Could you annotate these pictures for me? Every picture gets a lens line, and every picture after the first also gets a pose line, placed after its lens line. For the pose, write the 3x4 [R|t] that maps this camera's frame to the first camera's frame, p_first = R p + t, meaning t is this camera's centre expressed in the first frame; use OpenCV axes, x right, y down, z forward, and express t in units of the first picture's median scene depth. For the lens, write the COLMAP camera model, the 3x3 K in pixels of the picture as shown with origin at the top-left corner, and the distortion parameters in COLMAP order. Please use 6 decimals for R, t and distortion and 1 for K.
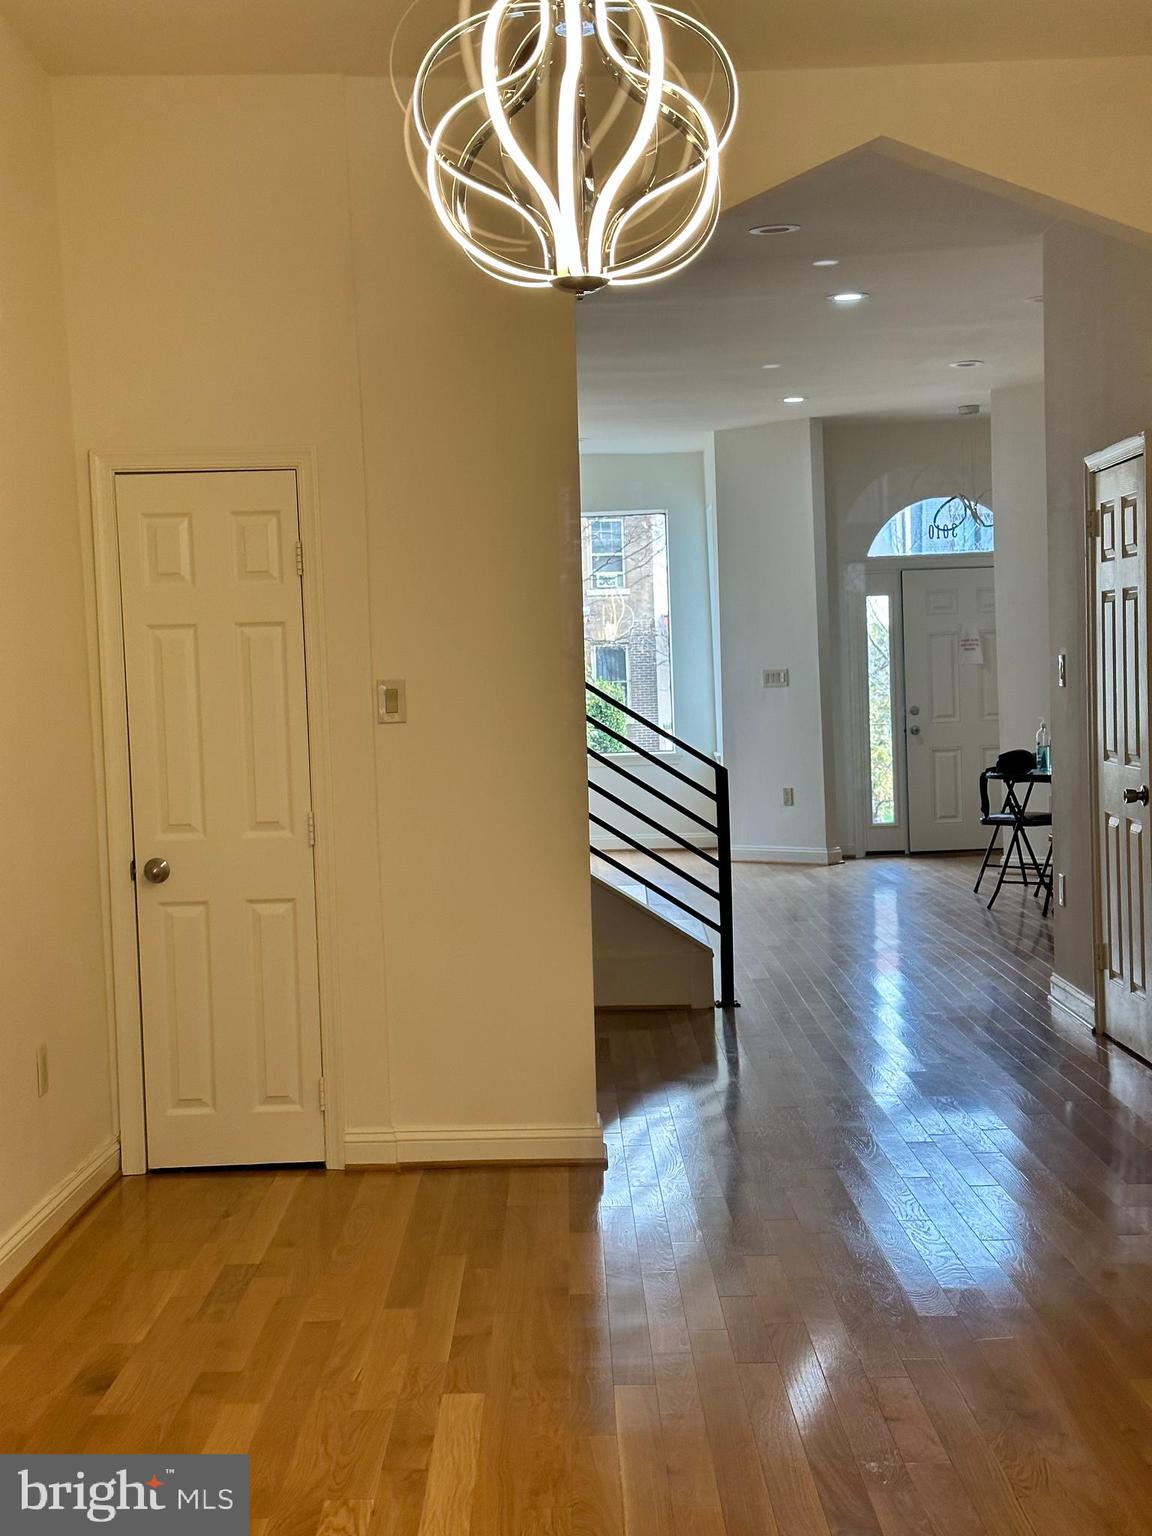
lens RADIAL K [[2103.5, 0, 570.8], [0, 2103.5, 790.1], [0, 0, 1]] dist [0.174697, -0.273560]
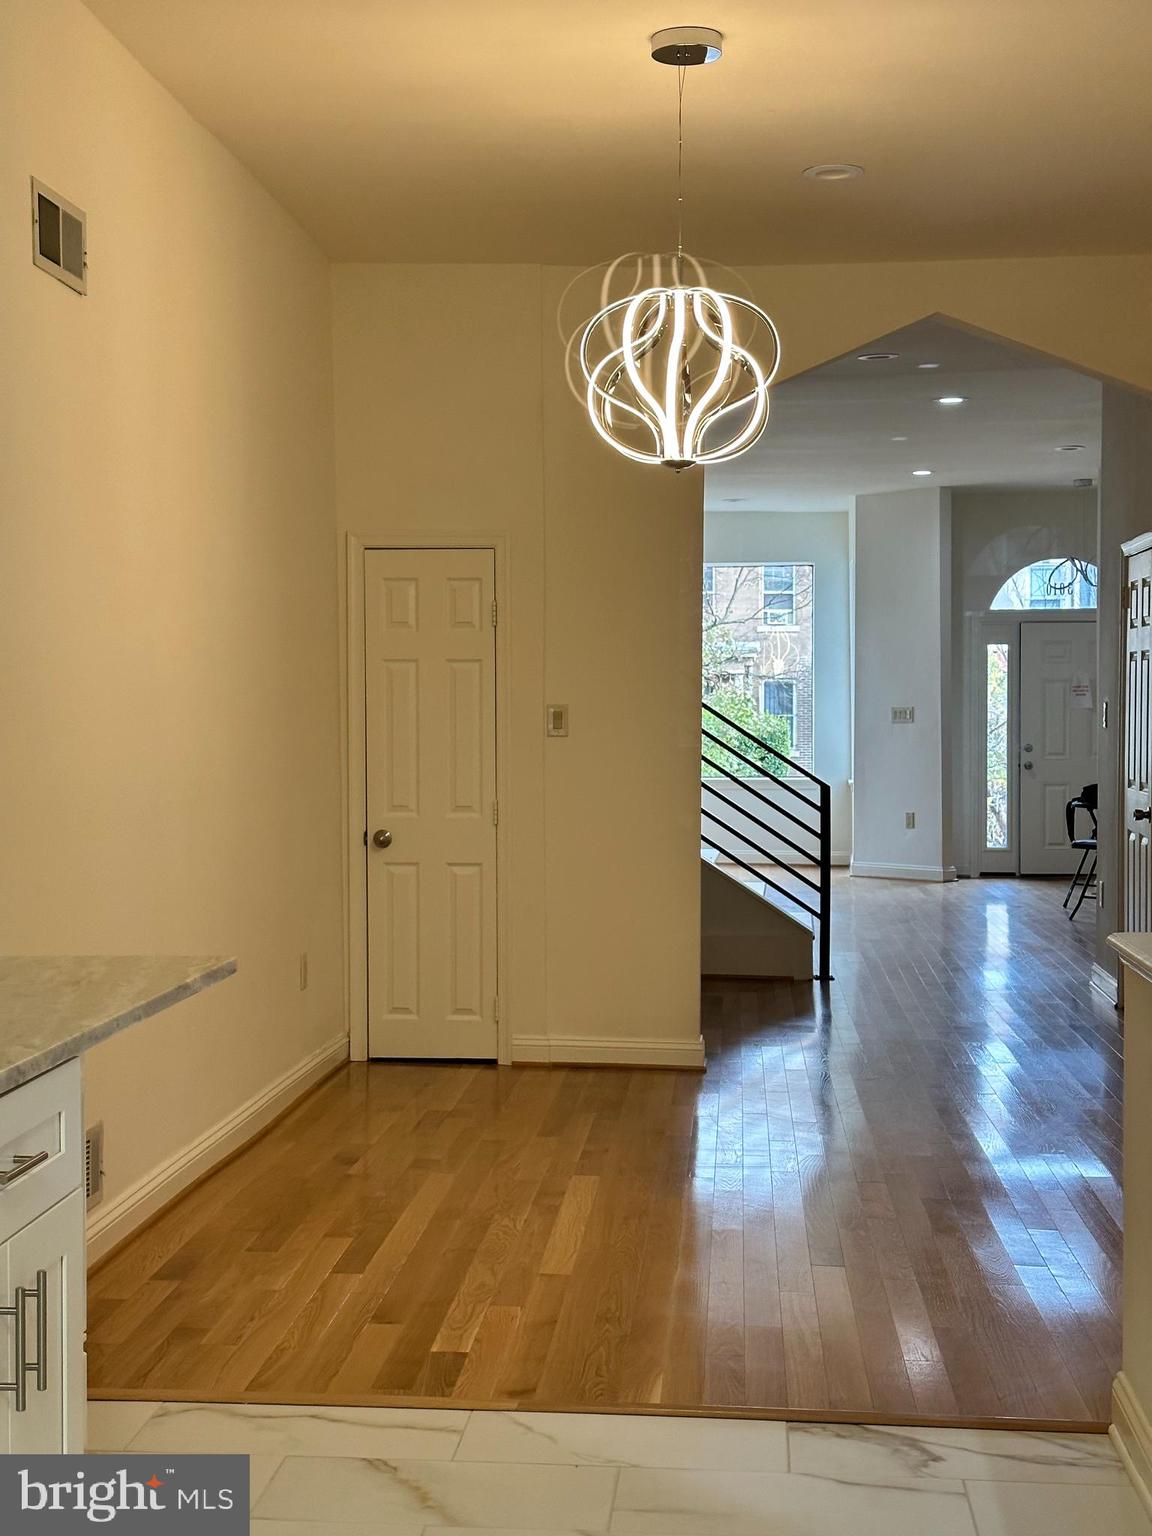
lens RADIAL K [[2103.5, 0, 570.8], [0, 2103.5, 790.1], [0, 0, 1]] dist [0.174697, -0.273560]
pose [[0.996016, 0.035088, -0.081976, 0.029147], [-0.036259, 0.999260, -0.012848, 0.016147], [0.081465, 0.015769, 0.996551, -0.282203]]
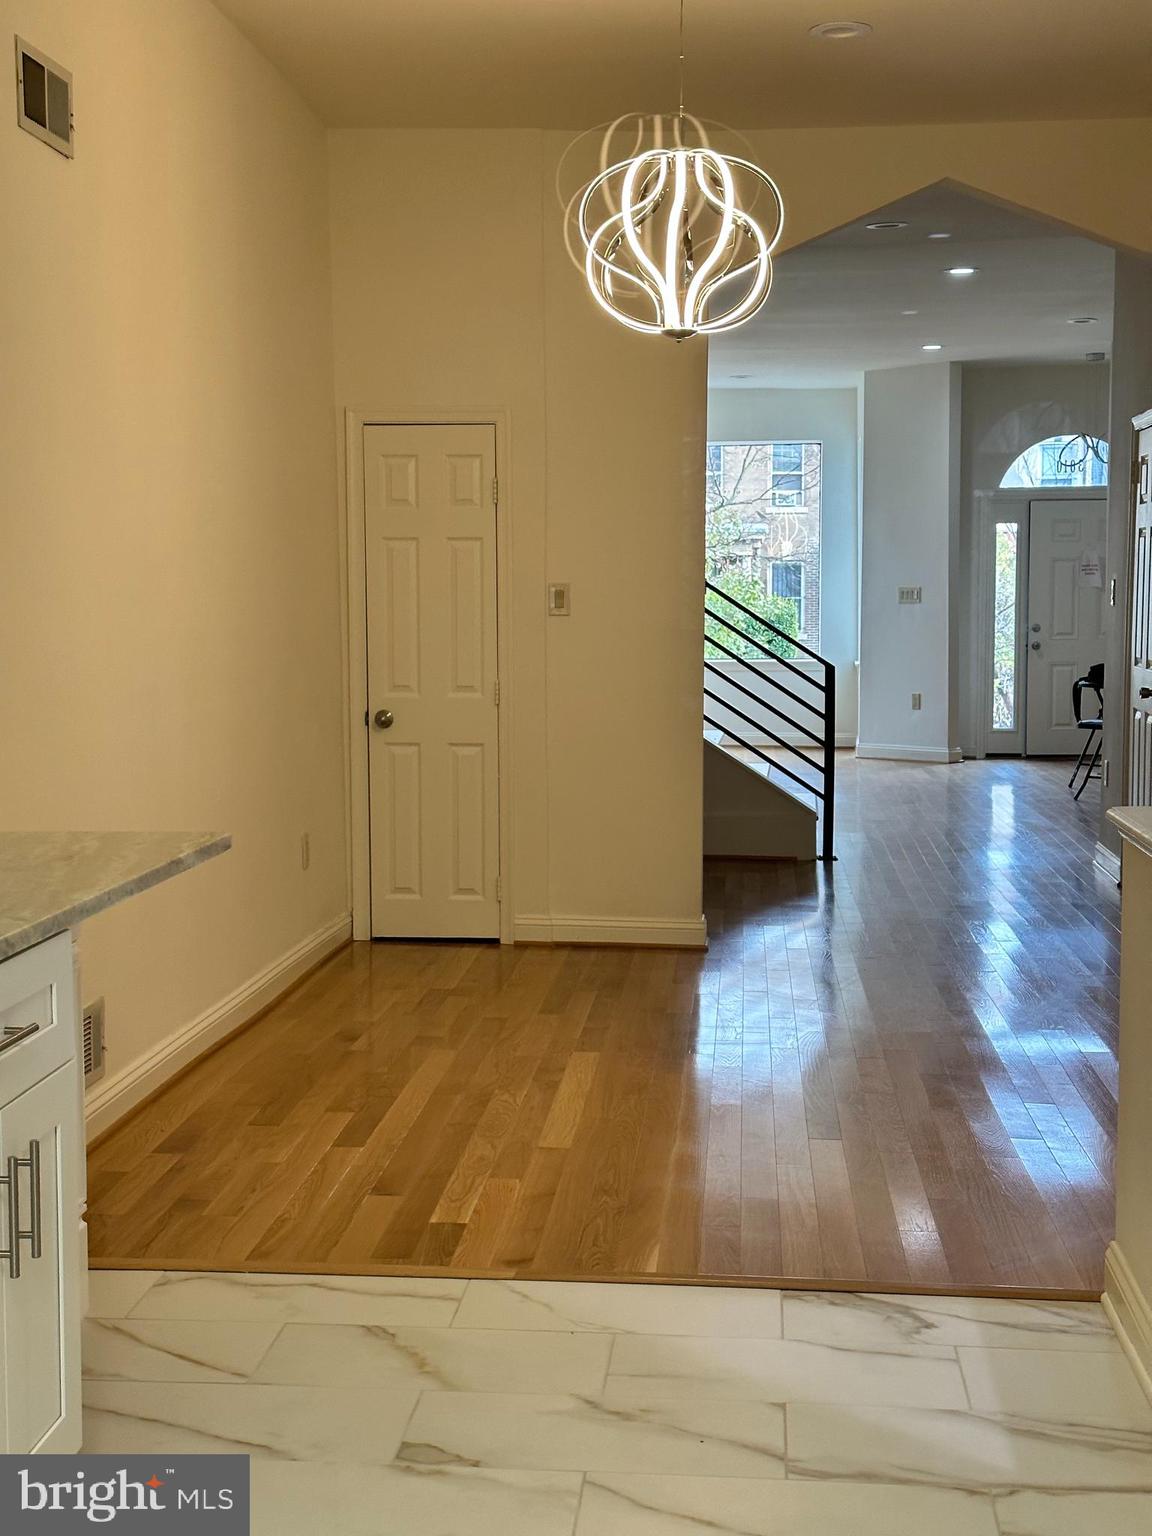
lens RADIAL K [[2103.5, 0, 570.8], [0, 2103.5, 790.1], [0, 0, 1]] dist [0.174697, -0.273560]
pose [[0.995762, 0.038378, -0.083579, 0.031826], [-0.034939, 0.998497, 0.042227, 0.018275], [0.085074, -0.039128, 0.995606, -0.277526]]
